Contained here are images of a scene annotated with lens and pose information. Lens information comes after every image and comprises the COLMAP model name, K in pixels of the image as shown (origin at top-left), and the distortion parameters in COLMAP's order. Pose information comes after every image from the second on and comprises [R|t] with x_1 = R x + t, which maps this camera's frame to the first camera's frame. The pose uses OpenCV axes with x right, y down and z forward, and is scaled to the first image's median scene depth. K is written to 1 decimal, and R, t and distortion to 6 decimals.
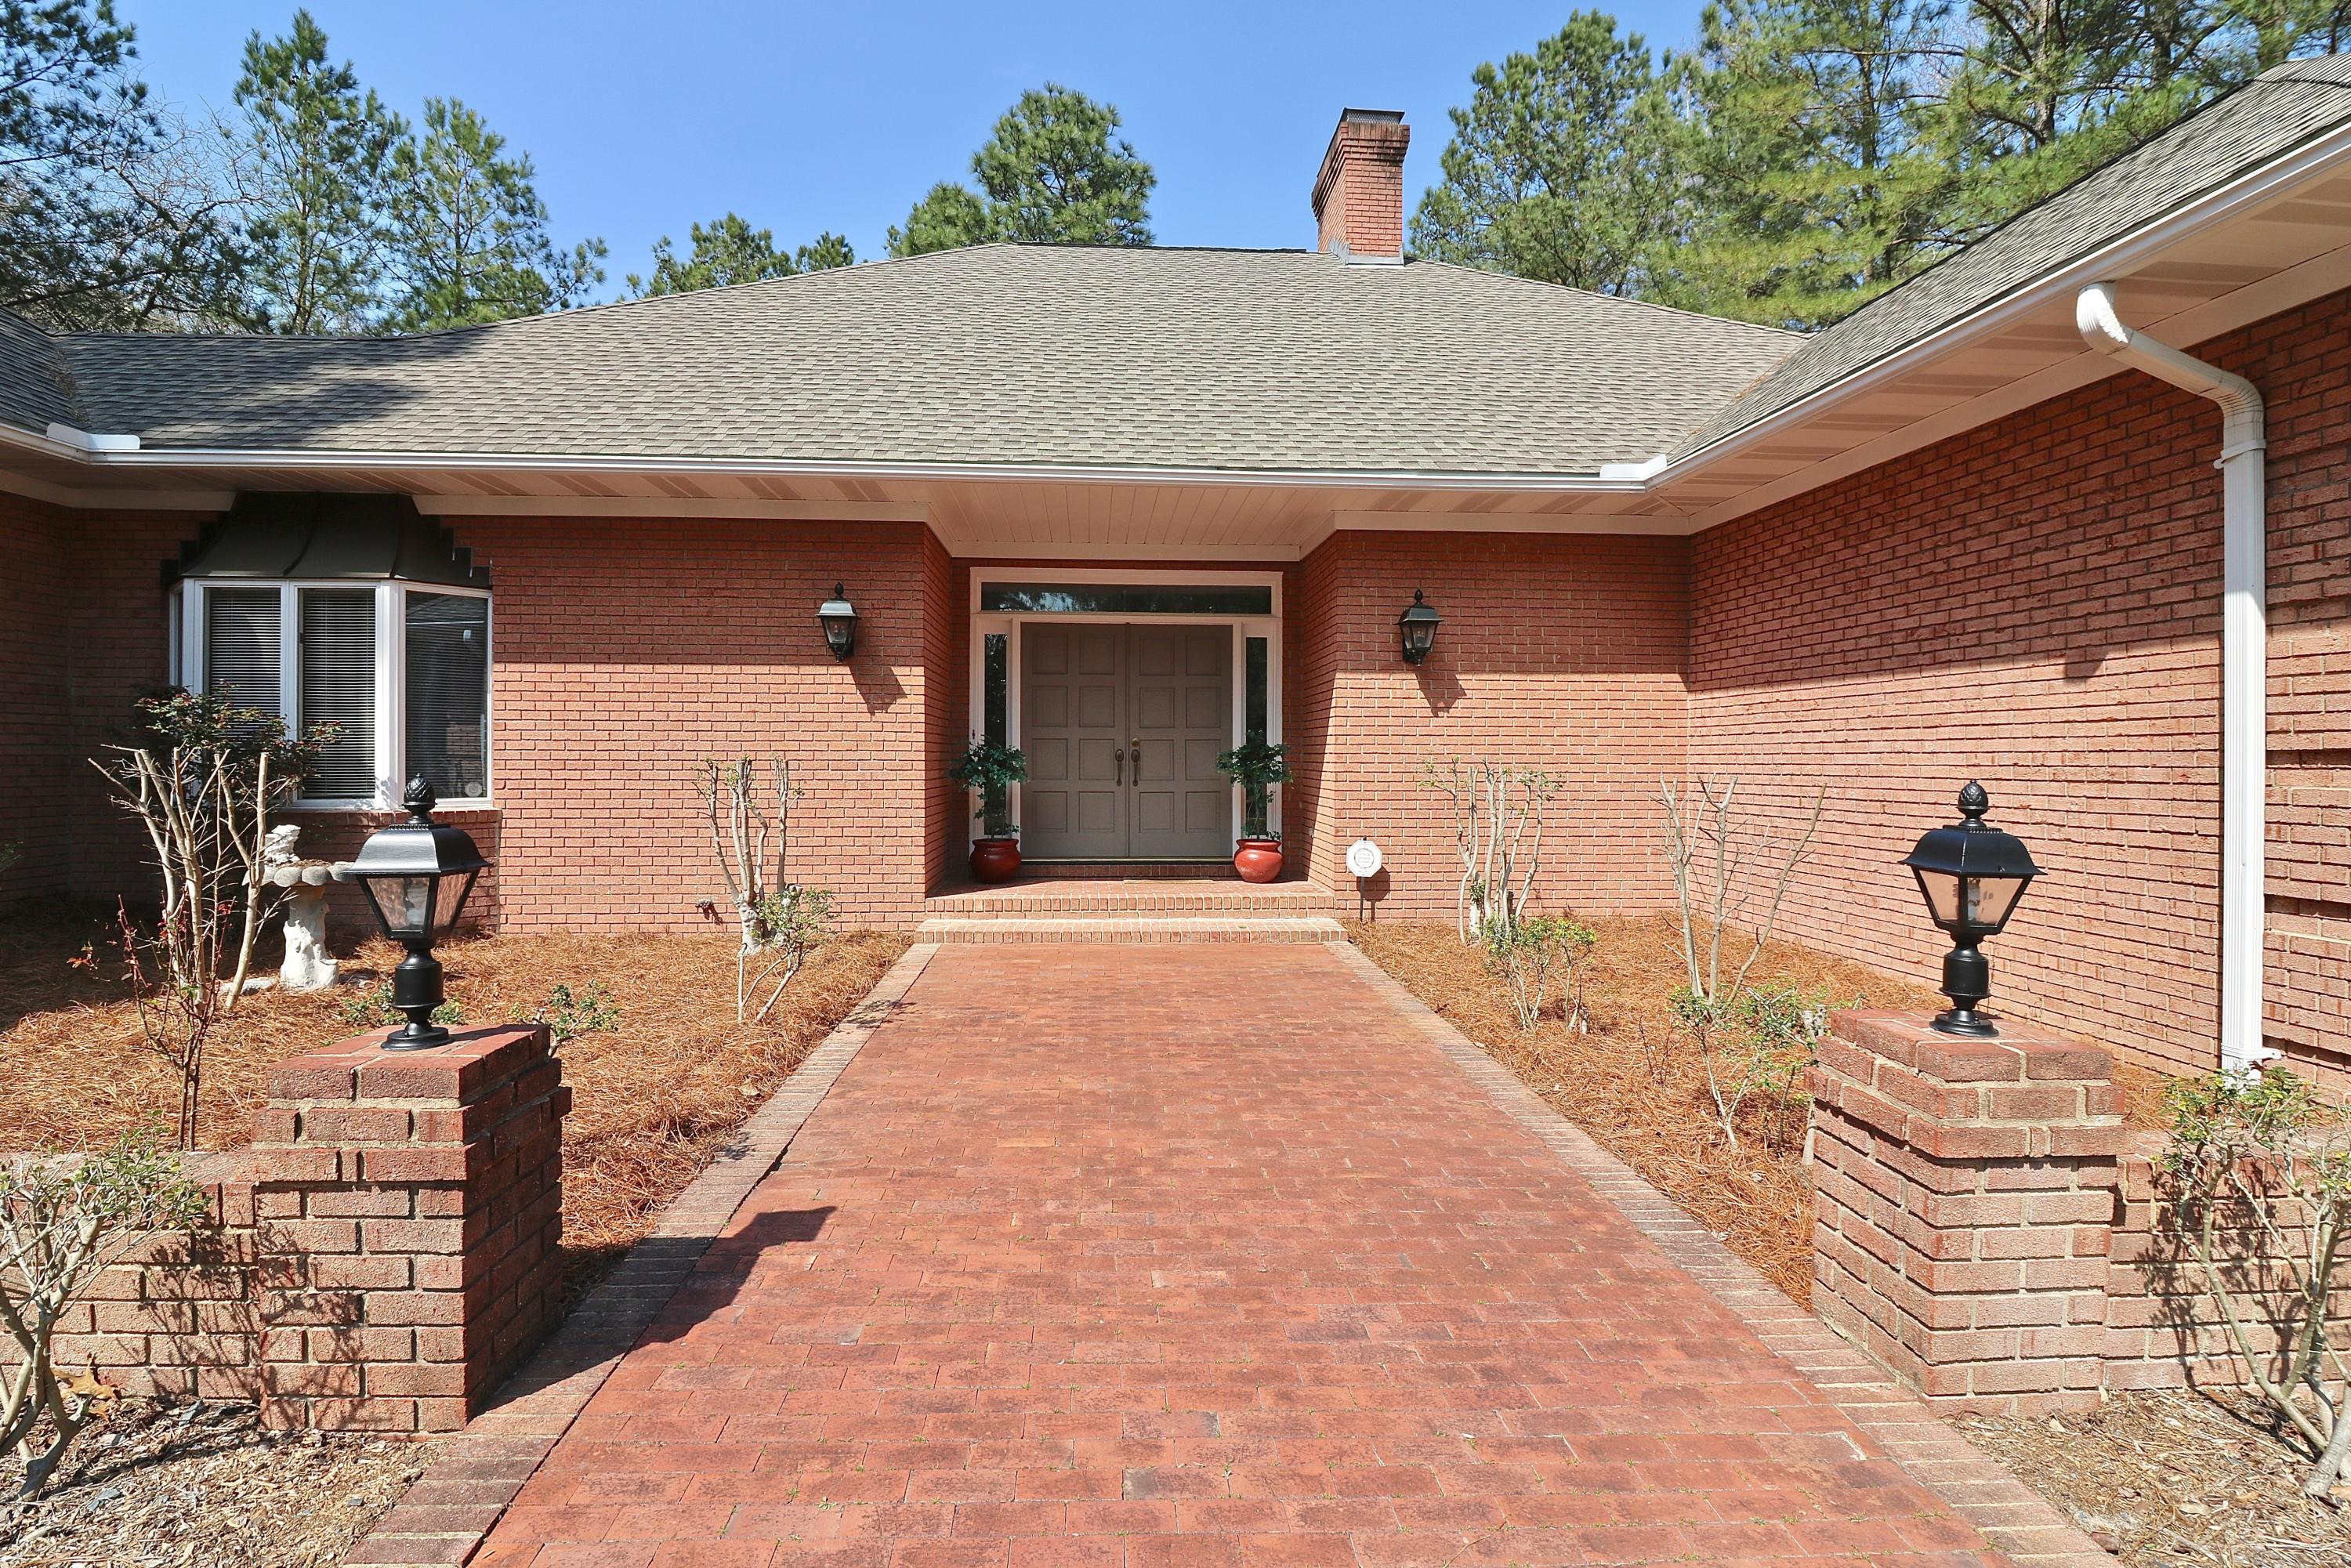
lens RADIAL K [[1090.4, 0, 1165.7], [0, 1090.4, 761.3], [0, 0, 1]] dist [0.000233, -0.012552]
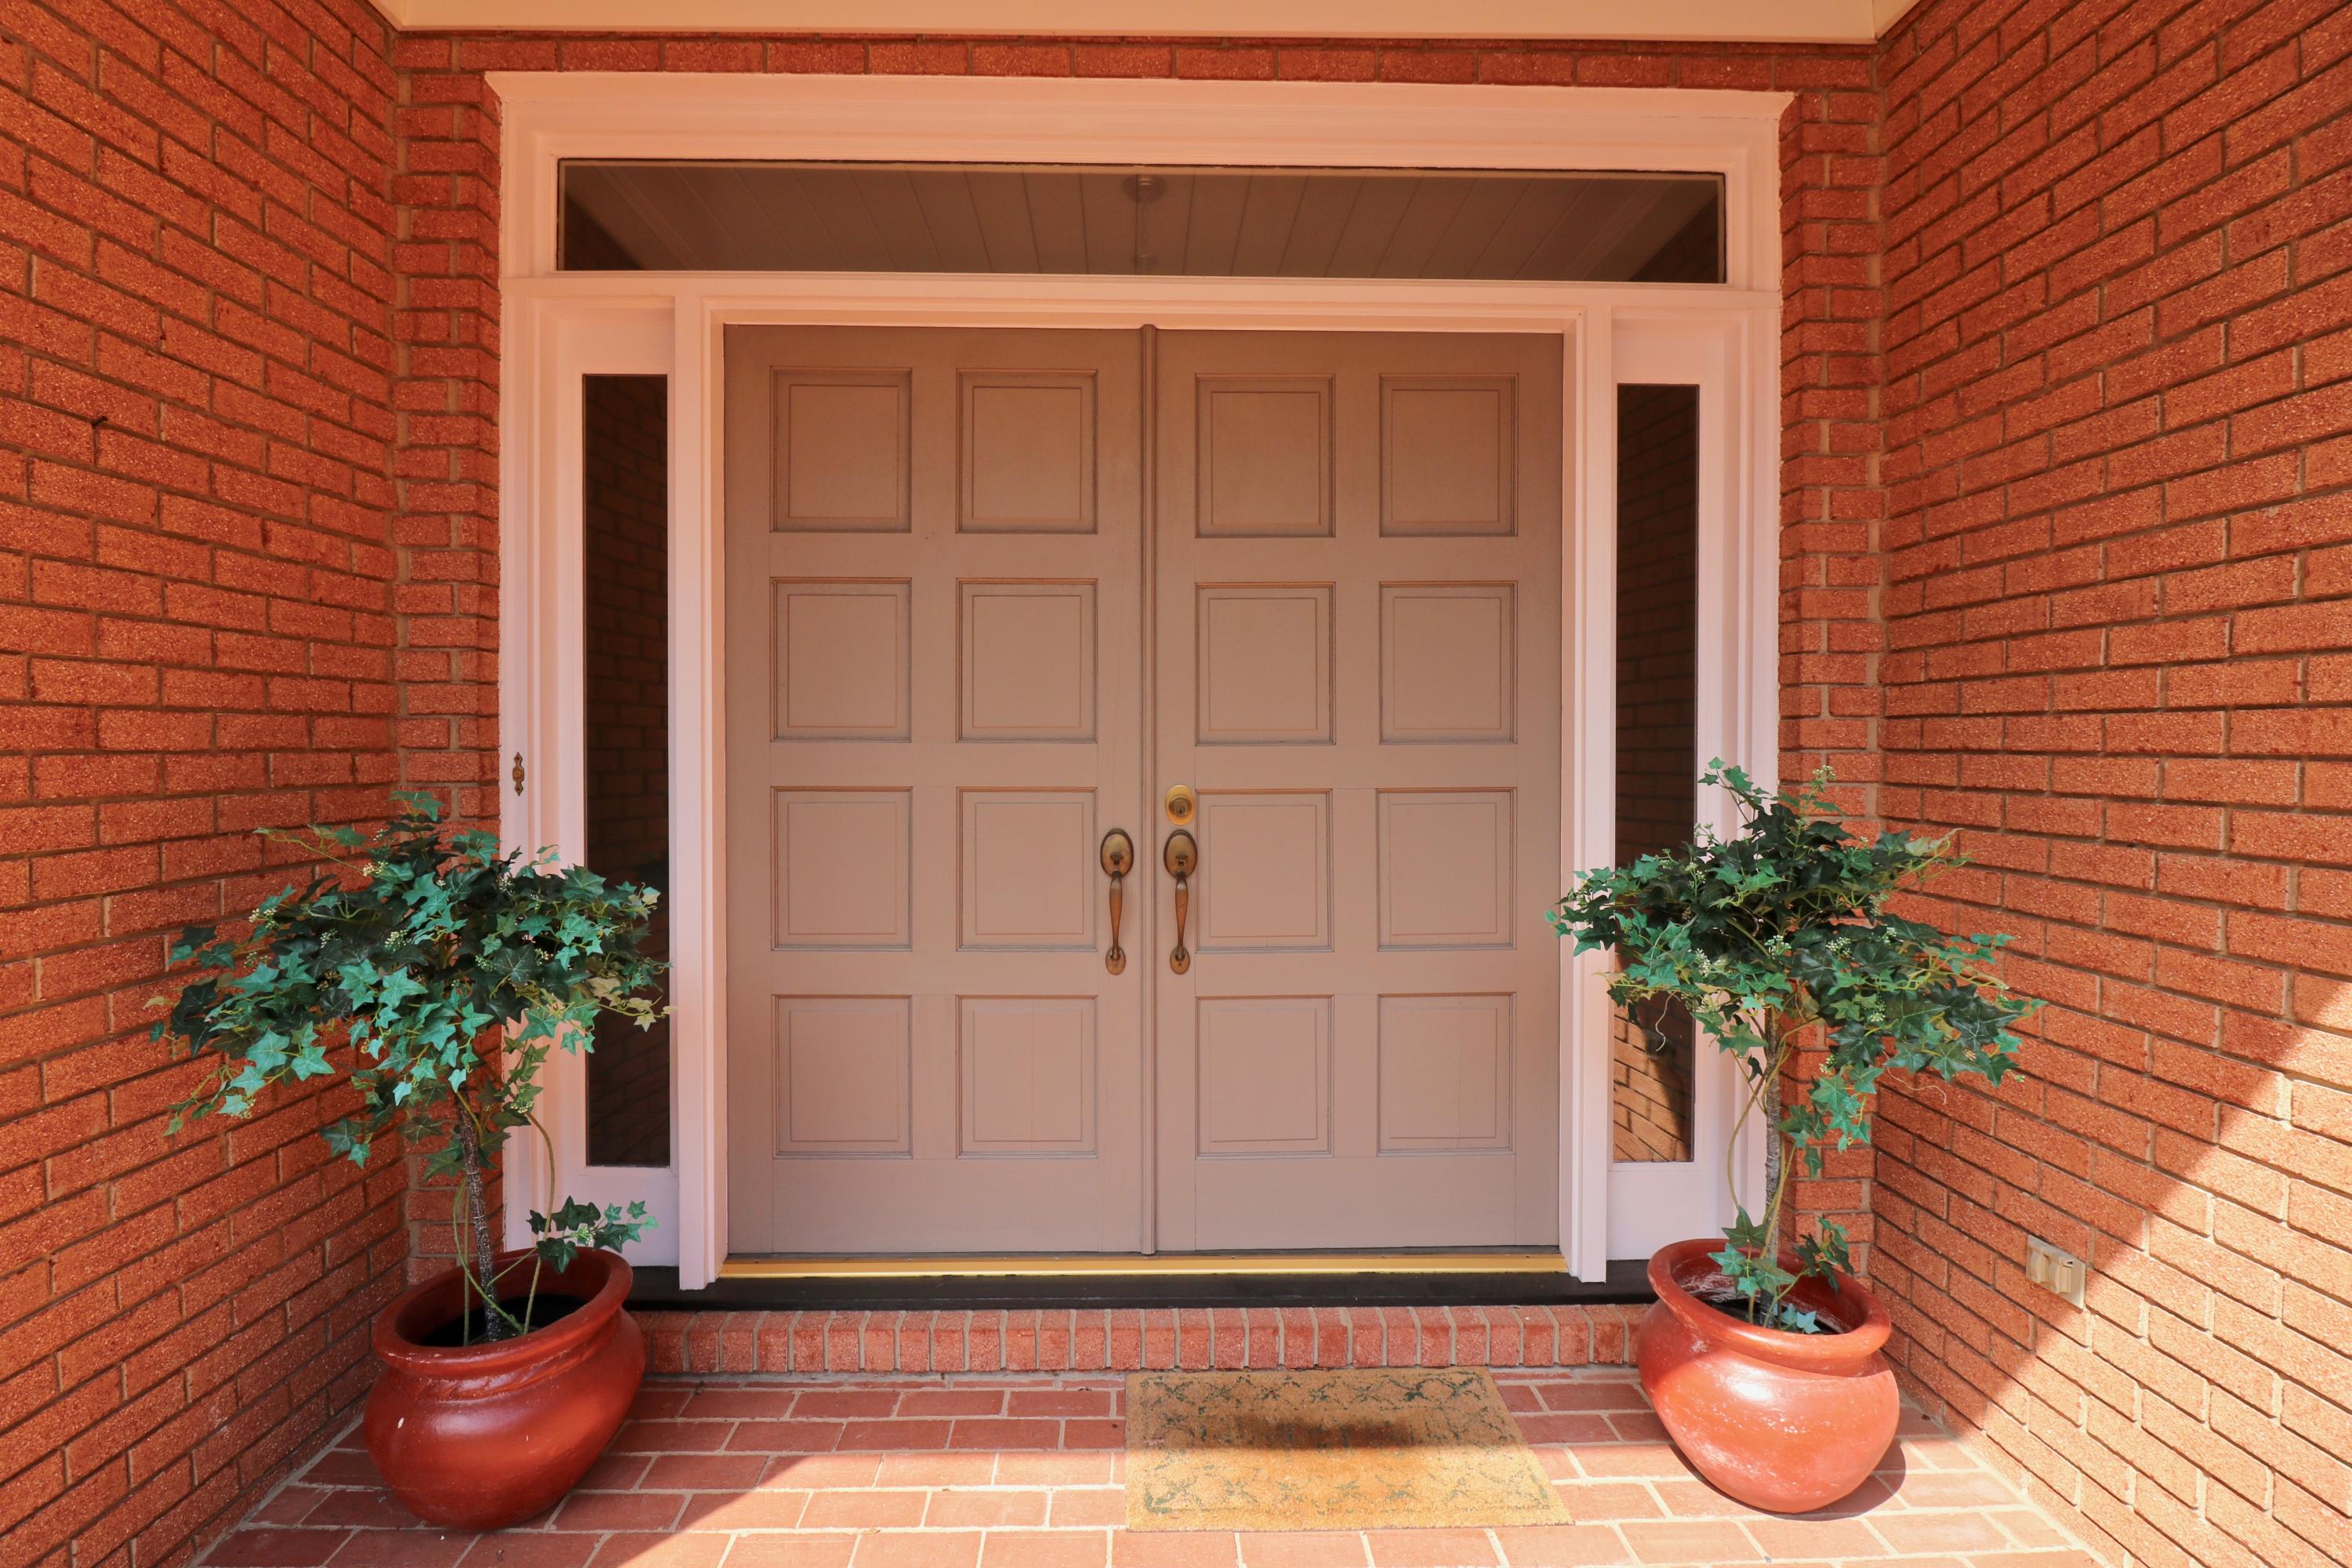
lens RADIAL K [[1090.9, 0, 1166.2], [0, 1090.9, 761.3], [0, 0, 1]] dist [0.000233, -0.012552]
pose [[0.998966, 0.000367, -0.045459, -0.020663], [-0.000007, 0.999969, 0.007919, -0.030054], [0.045460, -0.007910, 0.998935, 0.791141]]
